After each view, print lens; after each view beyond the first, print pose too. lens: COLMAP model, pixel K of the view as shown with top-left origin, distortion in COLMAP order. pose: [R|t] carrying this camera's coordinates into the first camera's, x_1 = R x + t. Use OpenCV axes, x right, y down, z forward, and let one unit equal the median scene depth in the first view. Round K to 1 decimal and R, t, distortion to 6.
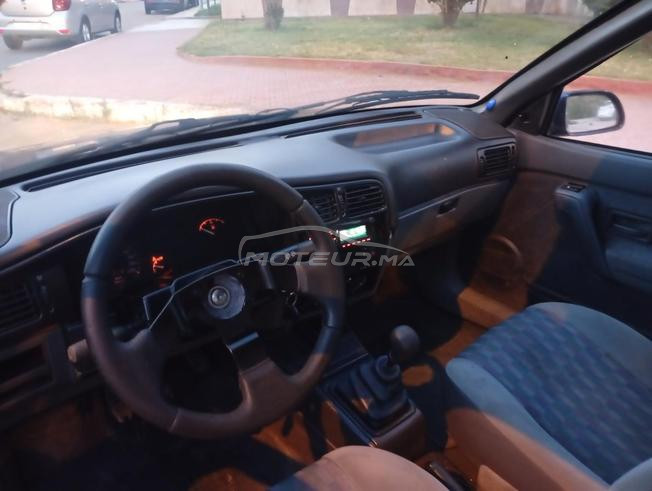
lens RADIAL K [[504.3, 0, 324.8], [0, 504.3, 247.3], [0, 0, 1]] dist [0.003032, -0.034319]
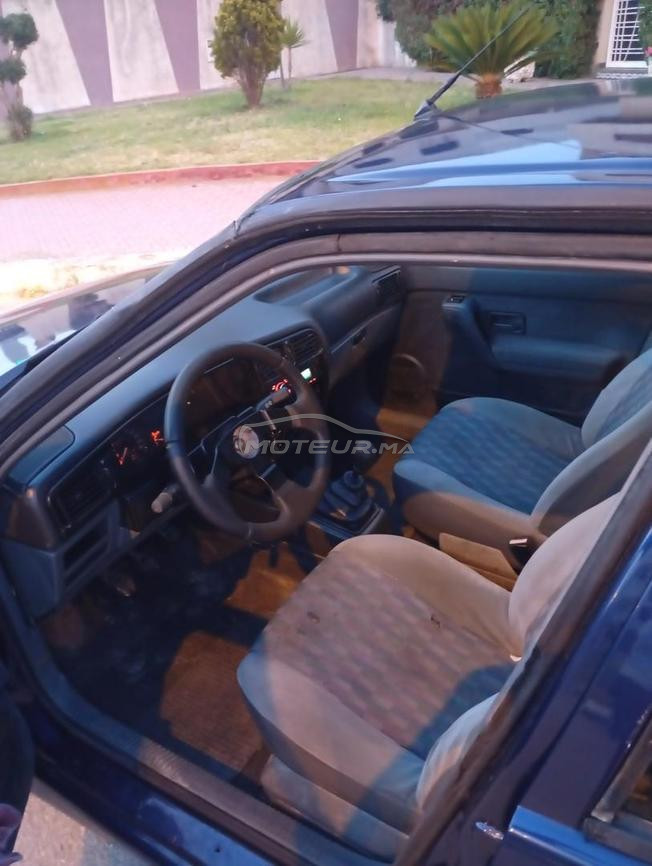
lens RADIAL K [[669.8, 0, 325.0], [0, 669.8, 435.6], [0, 0, 1]] dist [0.003032, -0.034319]
pose [[0.939897, -0.236250, 0.246536, -0.243696], [0.221745, 0.971354, 0.085444, -0.012474], [-0.259660, -0.025641, 0.965360, -0.418531]]
